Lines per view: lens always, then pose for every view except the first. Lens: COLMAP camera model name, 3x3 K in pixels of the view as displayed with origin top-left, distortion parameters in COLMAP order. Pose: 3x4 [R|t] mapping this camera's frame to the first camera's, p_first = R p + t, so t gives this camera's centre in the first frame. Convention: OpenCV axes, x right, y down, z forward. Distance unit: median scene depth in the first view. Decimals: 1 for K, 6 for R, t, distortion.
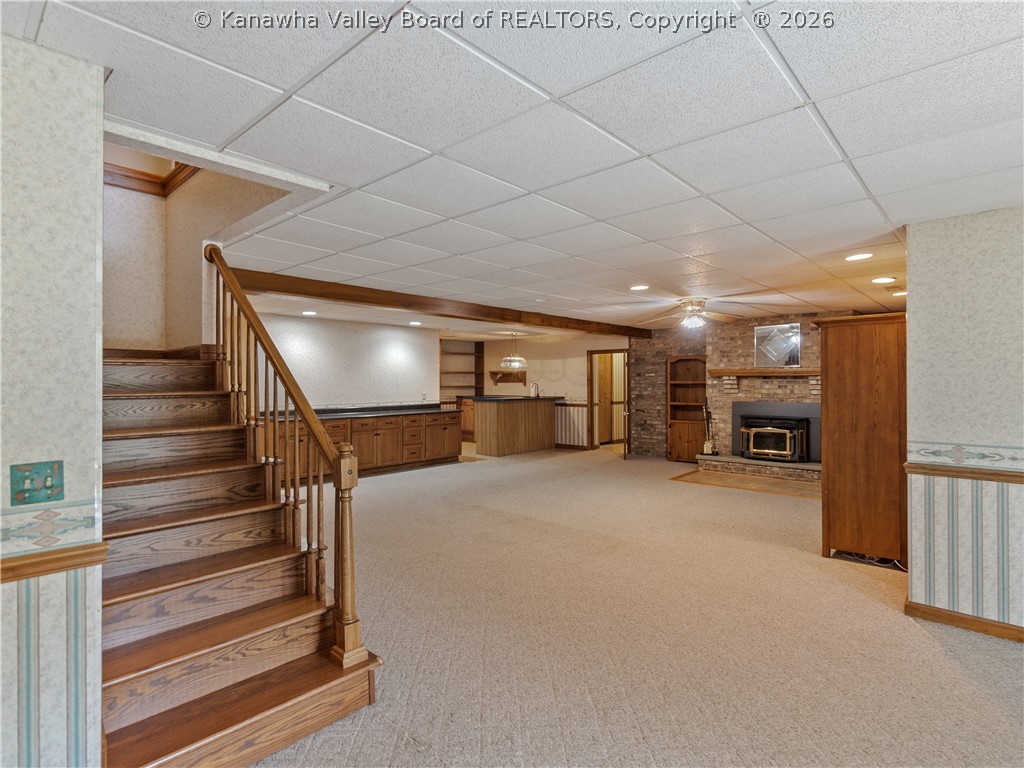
lens RADIAL K [[534.0, 0, 500.0], [0, 534.0, 381.8], [0, 0, 1]] dist [0.001326, 0.000771]
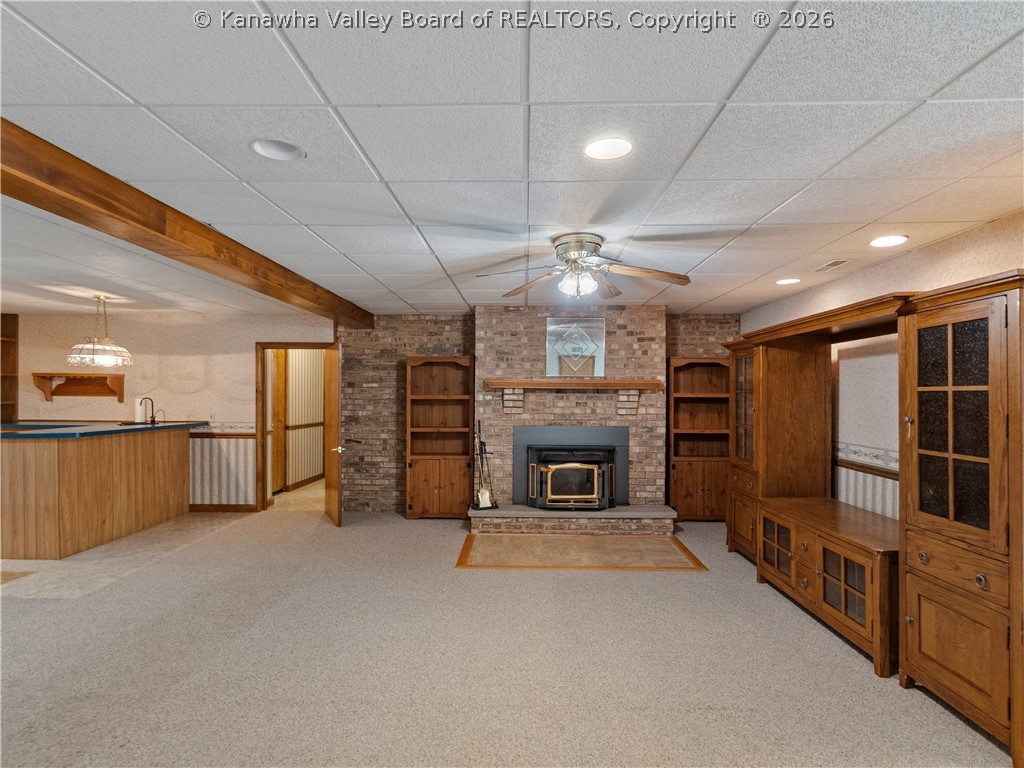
lens RADIAL K [[534.2, 0, 512.6], [0, 534.2, 395.5], [0, 0, 1]] dist [-0.012487, 0.001386]
pose [[0.746806, 0.003830, 0.665031, -0.017093], [-0.006126, 0.999981, 0.001119, -0.002343], [-0.665014, -0.004910, 0.746815, 0.408308]]
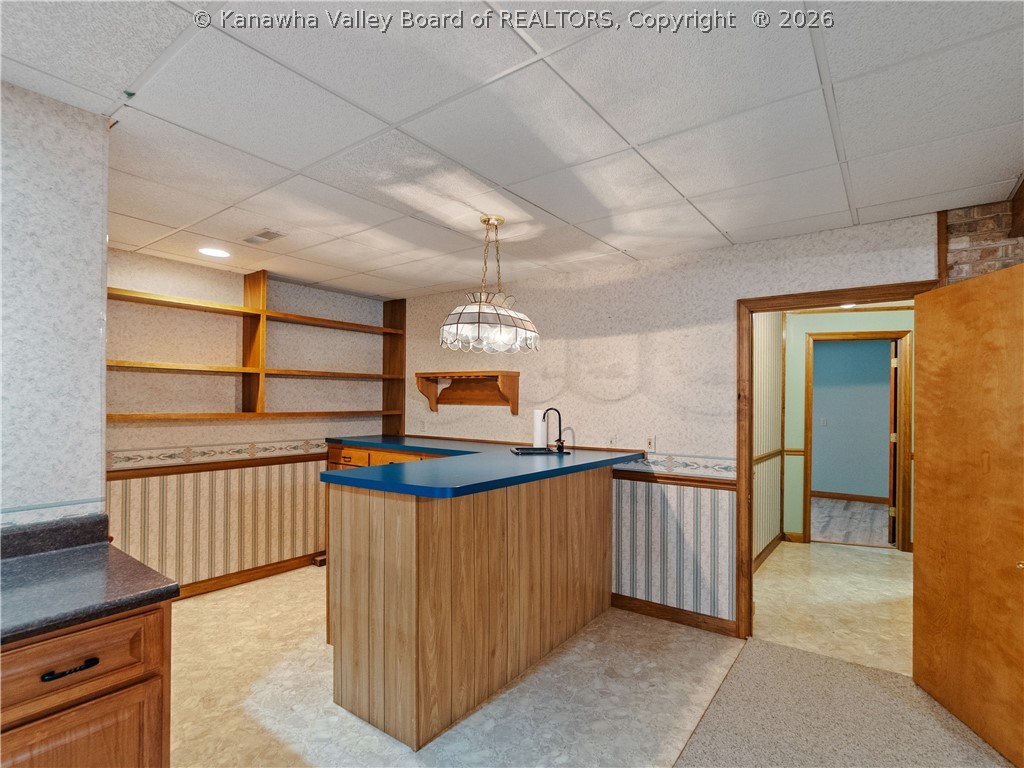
lens RADIAL K [[519.8, 0, 512.8], [0, 519.8, 401.6], [0, 0, 1]] dist [-0.007151, -0.000023]
pose [[0.993903, 0.010920, 0.109718, 0.009169], [-0.010888, 0.999940, -0.000893, -0.000450], [-0.109721, -0.000307, 0.993962, 0.794570]]
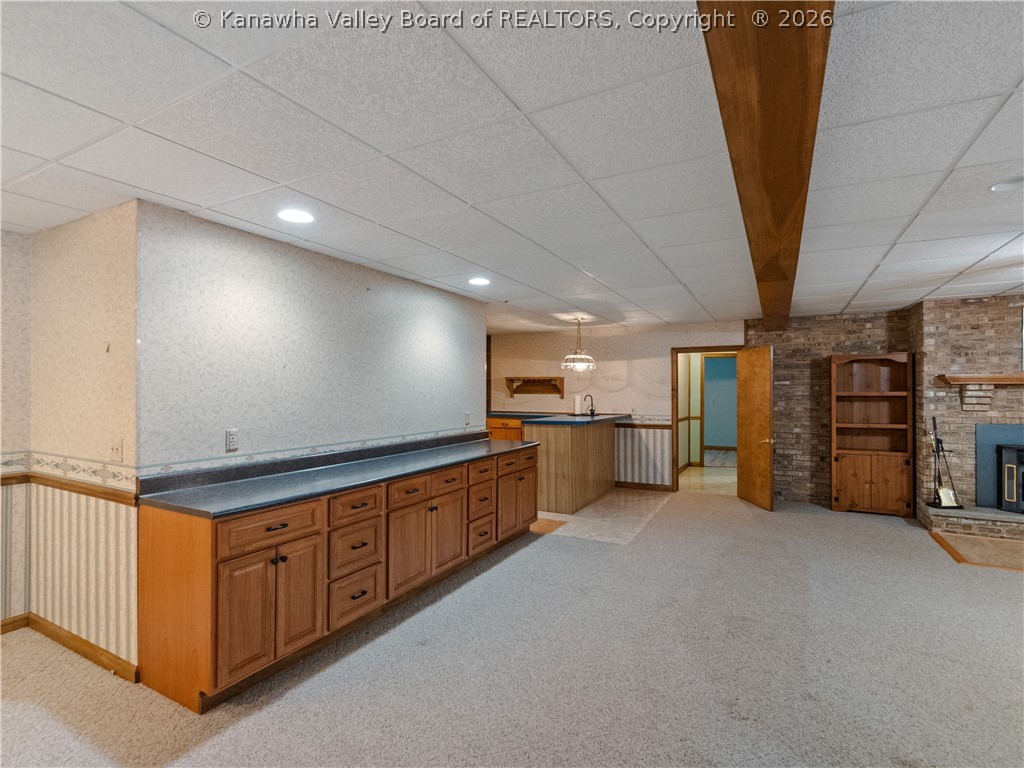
lens RADIAL K [[502.8, 0, 511.9], [0, 502.8, 392.9], [0, 0, 1]] dist [-0.000390, -0.000068]
pose [[0.967605, -0.000073, 0.252470, -0.221105], [-0.000697, 0.999995, 0.002960, -0.001869], [-0.252469, -0.003040, 0.967600, 0.458225]]
